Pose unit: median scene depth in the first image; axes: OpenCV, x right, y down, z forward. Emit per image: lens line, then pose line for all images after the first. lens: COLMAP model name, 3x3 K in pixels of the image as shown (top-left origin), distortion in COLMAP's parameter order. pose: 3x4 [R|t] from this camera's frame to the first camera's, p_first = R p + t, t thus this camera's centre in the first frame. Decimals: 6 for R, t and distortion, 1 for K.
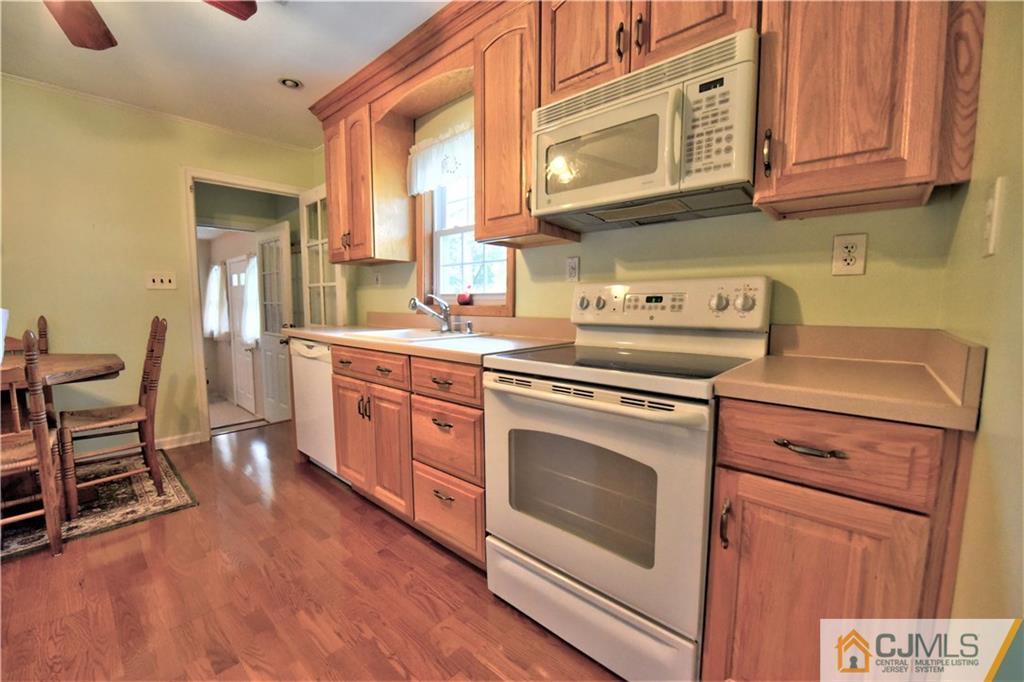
lens RADIAL K [[410.1, 0, 512.0], [0, 410.1, 341.0], [0, 0, 1]] dist [-0.012189, -0.003907]
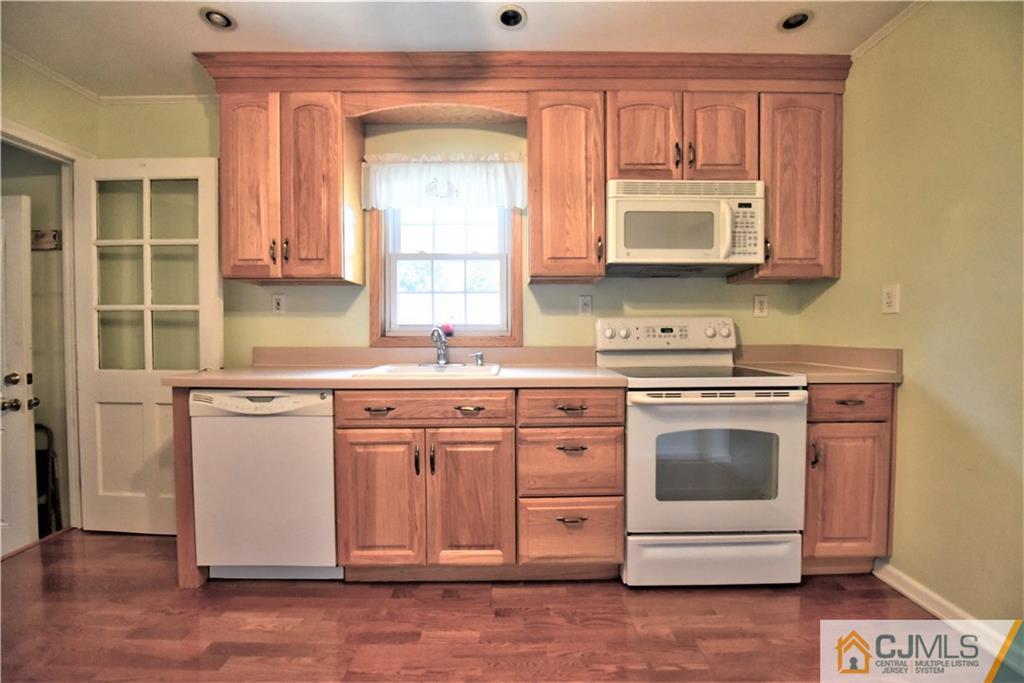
lens RADIAL K [[410.1, 0, 512.0], [0, 410.1, 341.5], [0, 0, 1]] dist [-0.012189, -0.003907]
pose [[0.739513, -0.019726, 0.672854, -0.810832], [0.067520, 0.996703, -0.044989, -0.028896], [-0.669748, 0.078701, 0.738406, 0.254125]]
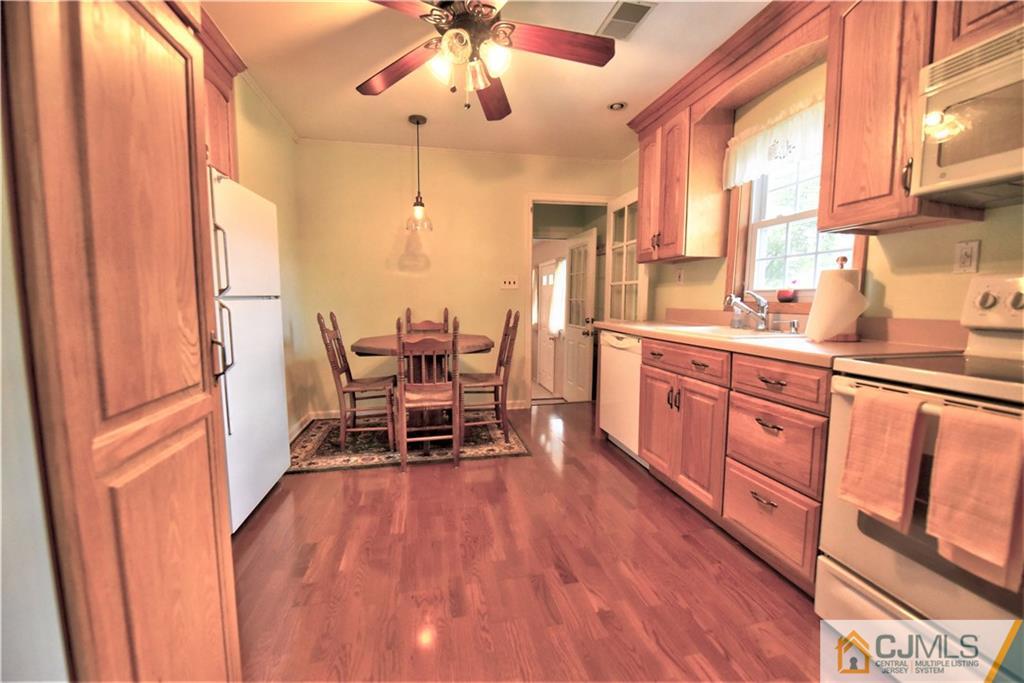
lens RADIAL K [[410.1, 0, 512.0], [0, 410.1, 341.5], [0, 0, 1]] dist [-0.012189, -0.003907]
pose [[0.805111, 0.060692, -0.590010, -0.084566], [-0.055701, 0.998091, 0.026662, 0.011275], [0.590502, 0.011398, 0.806955, -0.109397]]
